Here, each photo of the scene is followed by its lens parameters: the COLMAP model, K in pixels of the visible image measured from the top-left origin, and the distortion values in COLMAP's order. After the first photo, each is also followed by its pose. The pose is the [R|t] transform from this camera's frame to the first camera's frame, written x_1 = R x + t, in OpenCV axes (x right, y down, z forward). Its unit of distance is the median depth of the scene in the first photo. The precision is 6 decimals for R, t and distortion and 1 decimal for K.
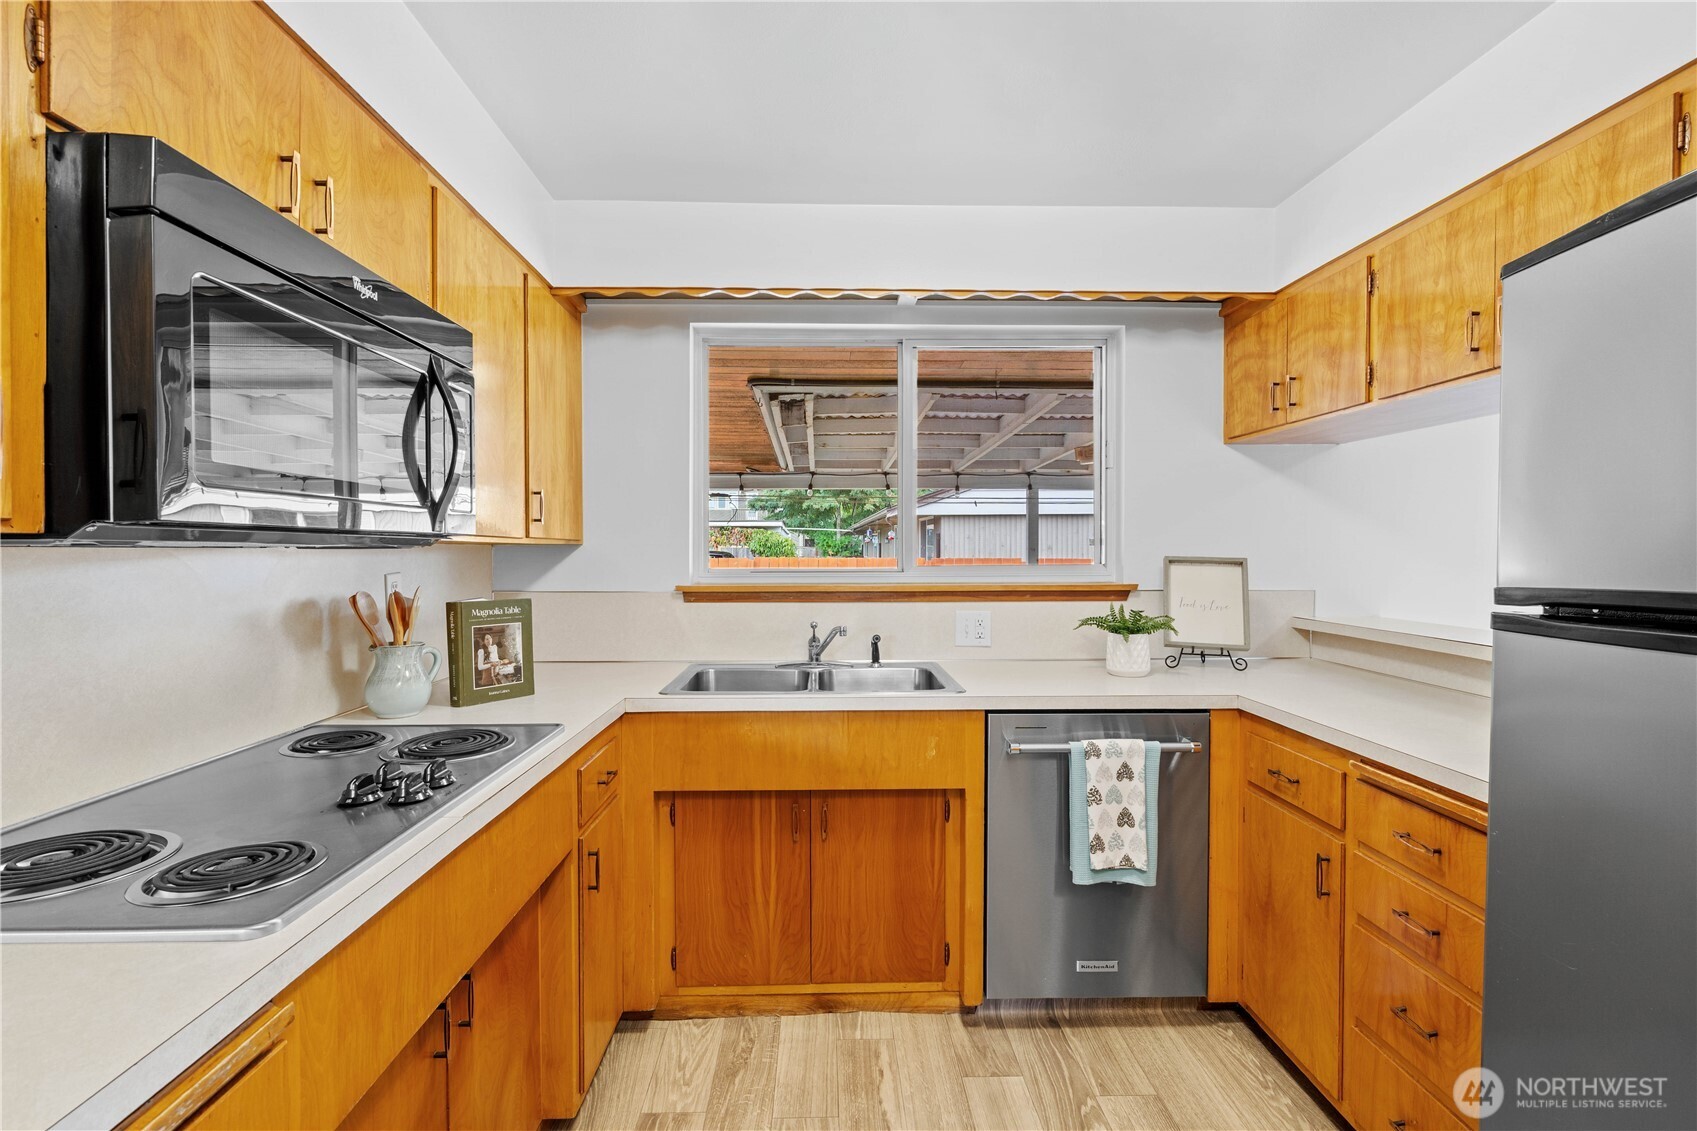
lens RADIAL K [[773.3, 0, 841.7], [0, 773.3, 561.7], [0, 0, 1]] dist [-0.002368, 0.000492]
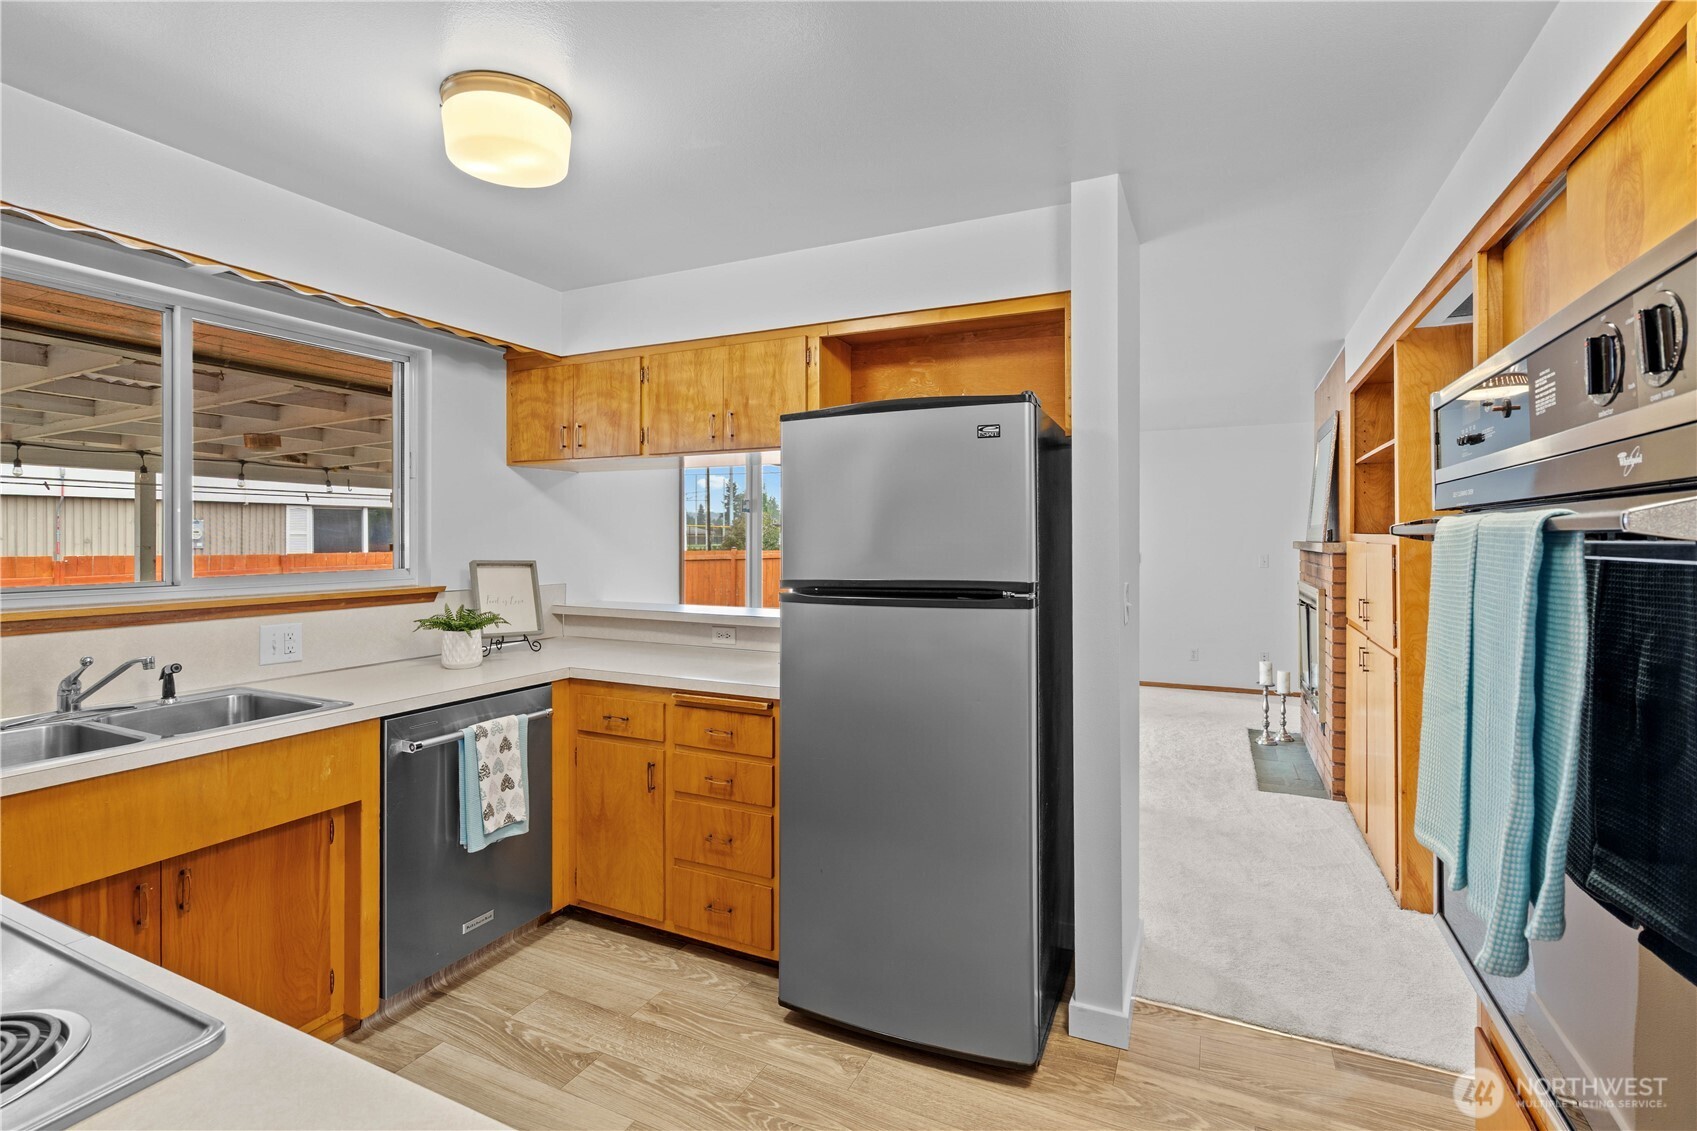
lens RADIAL K [[781.3, 0, 839.4], [0, 781.3, 537.9], [0, 0, 1]] dist [-0.001742, 0.000241]
pose [[0.455670, 0.004546, 0.890137, -0.461980], [0.012067, 0.999864, -0.011284, -0.026214], [-0.890067, 0.015882, 0.455553, -0.013058]]
